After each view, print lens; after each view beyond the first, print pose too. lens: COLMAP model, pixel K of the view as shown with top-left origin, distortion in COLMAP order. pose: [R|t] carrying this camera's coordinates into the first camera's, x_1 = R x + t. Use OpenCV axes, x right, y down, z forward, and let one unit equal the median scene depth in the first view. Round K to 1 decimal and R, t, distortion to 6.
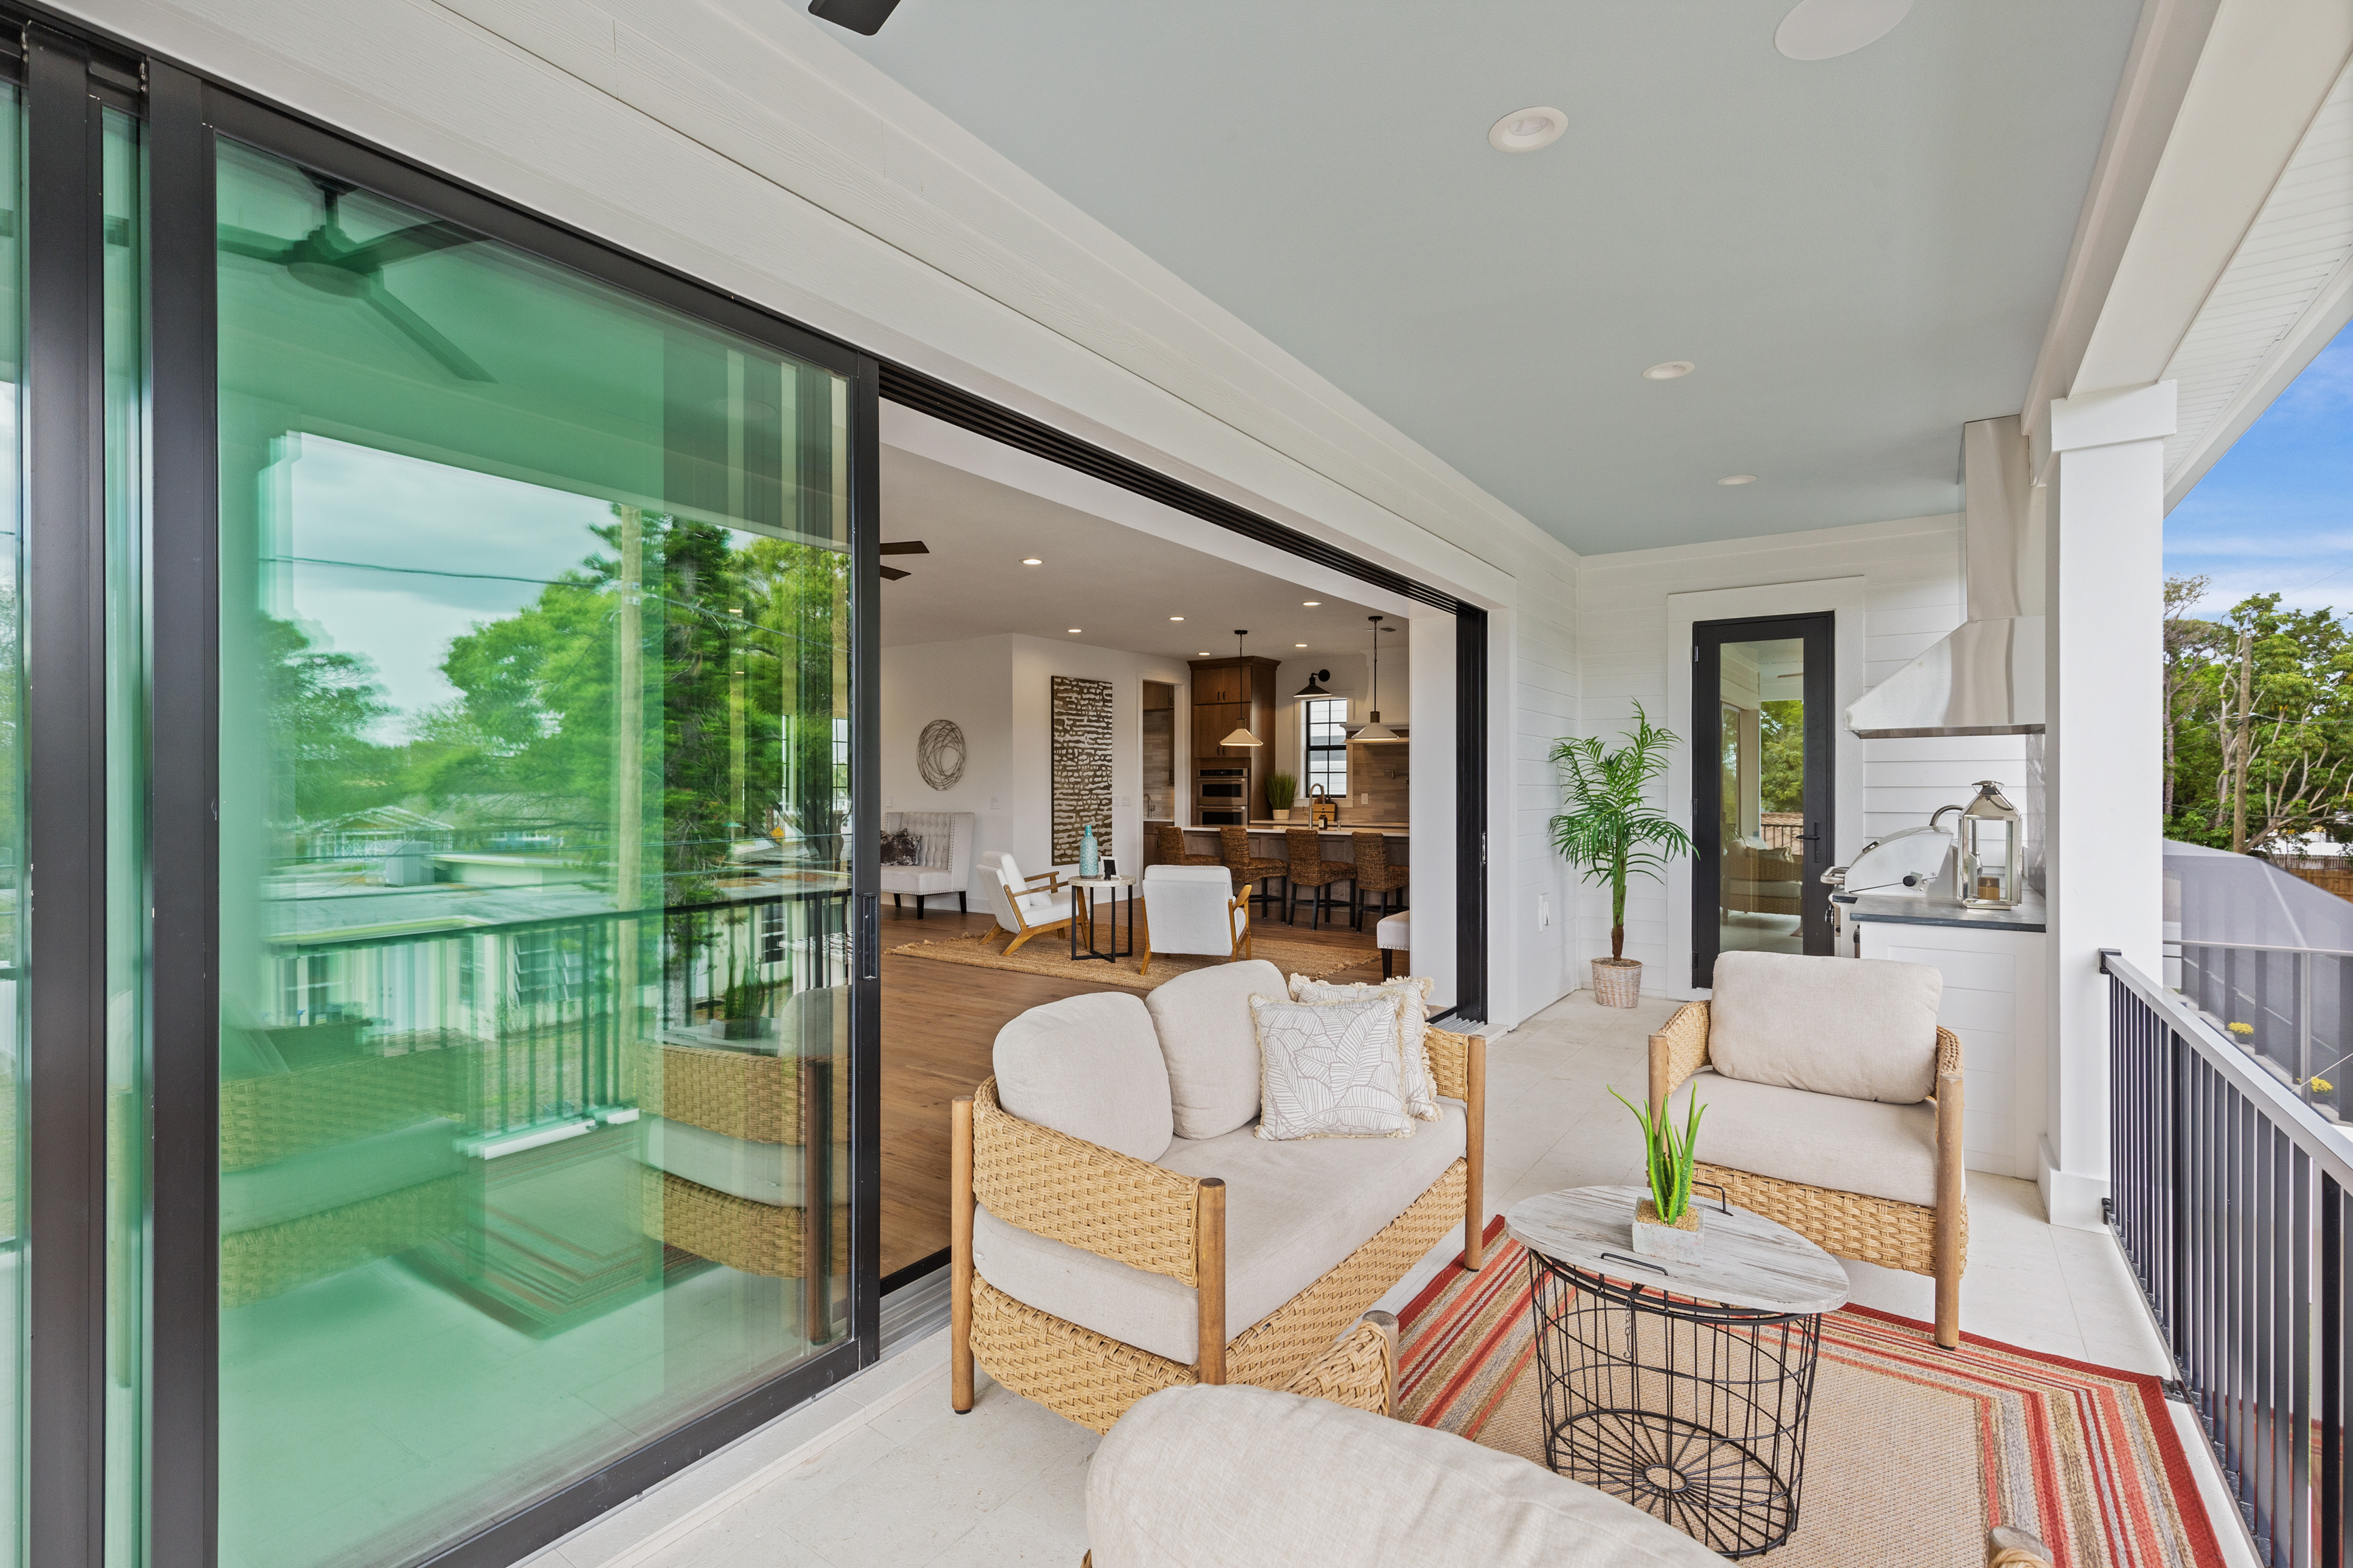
lens RADIAL K [[1082.5, 0, 1175.3], [0, 1082.5, 774.1], [0, 0, 1]] dist [0.007131, -0.001160]
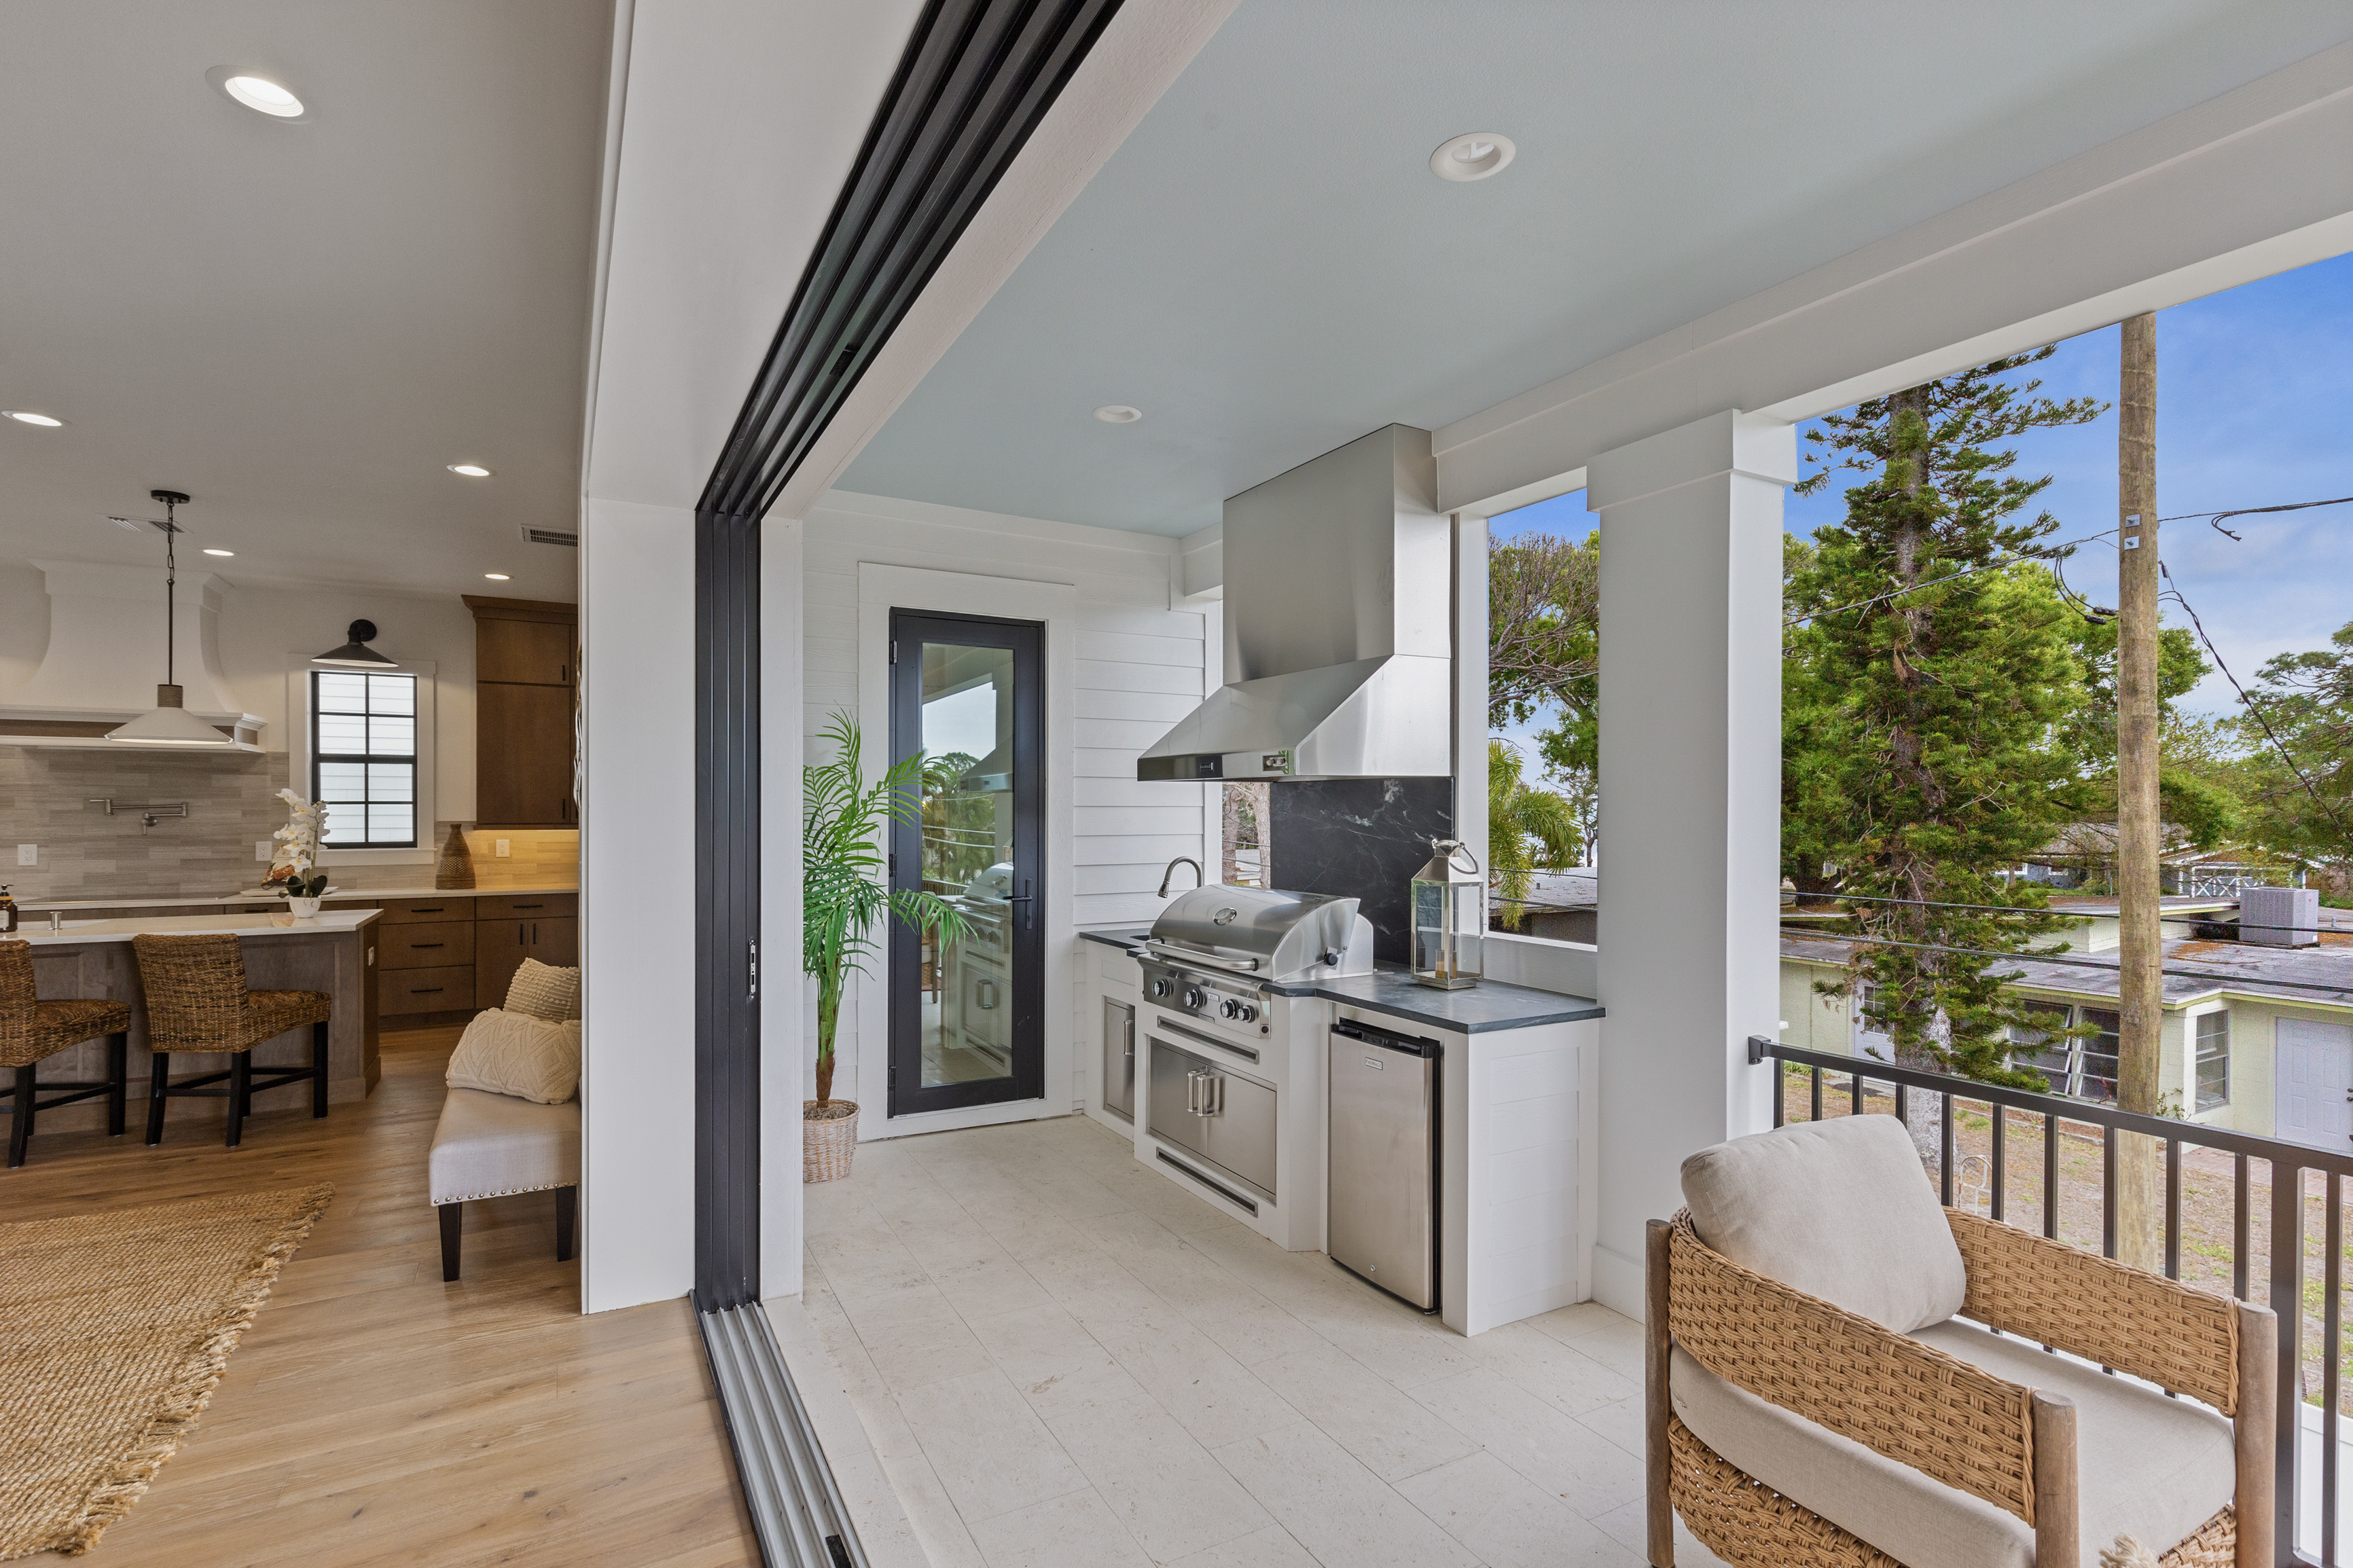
lens RADIAL K [[1082.5, 0, 1180.0], [0, 1082.5, 810.0], [0, 0, 1]] dist [0.007131, -0.001160]
pose [[0.435034, -0.000029, 0.900414, -0.088552], [-0.010970, 0.999926, 0.005332, -0.012179], [-0.900347, -0.012197, 0.435001, 0.516358]]
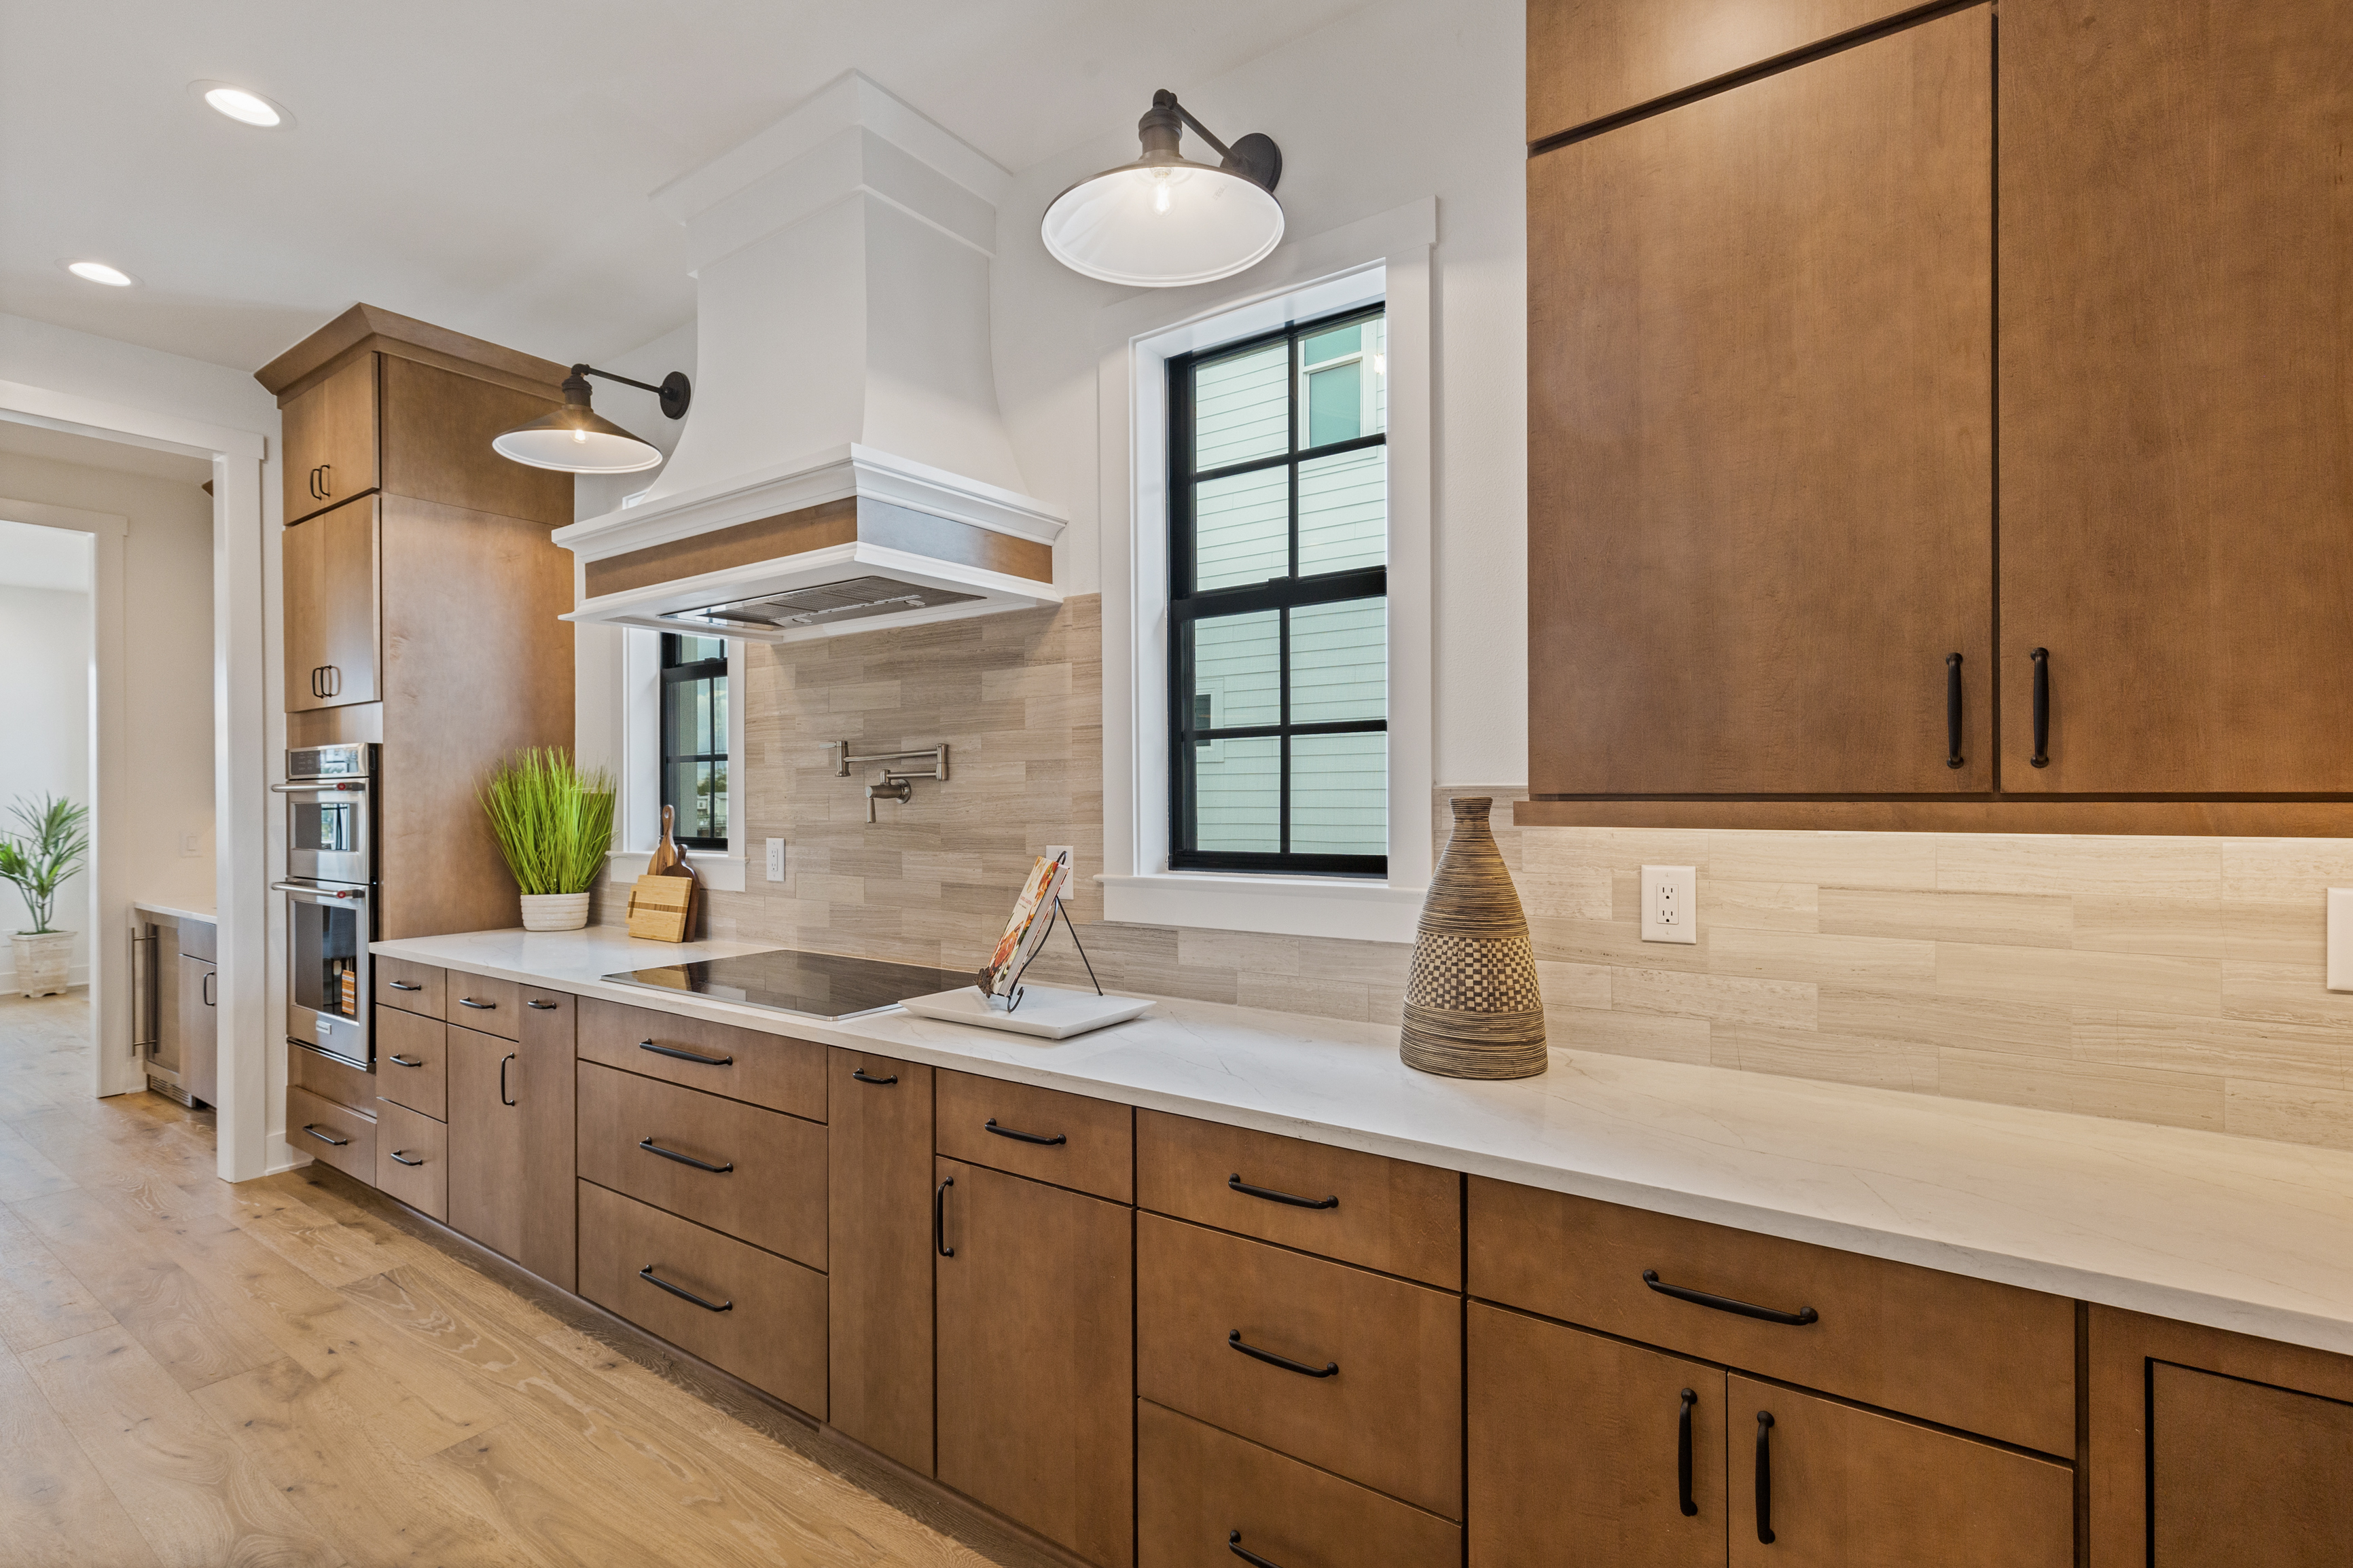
lens RADIAL K [[1082.5, 0, 1159.8], [0, 1082.5, 795.9], [0, 0, 1]] dist [0.007131, -0.001160]
pose [[0.999716, -0.005712, -0.023143, 0.477509], [0.005902, 0.999950, 0.008131, 0.011860], [0.023096, -0.008266, 0.999699, 1.336664]]
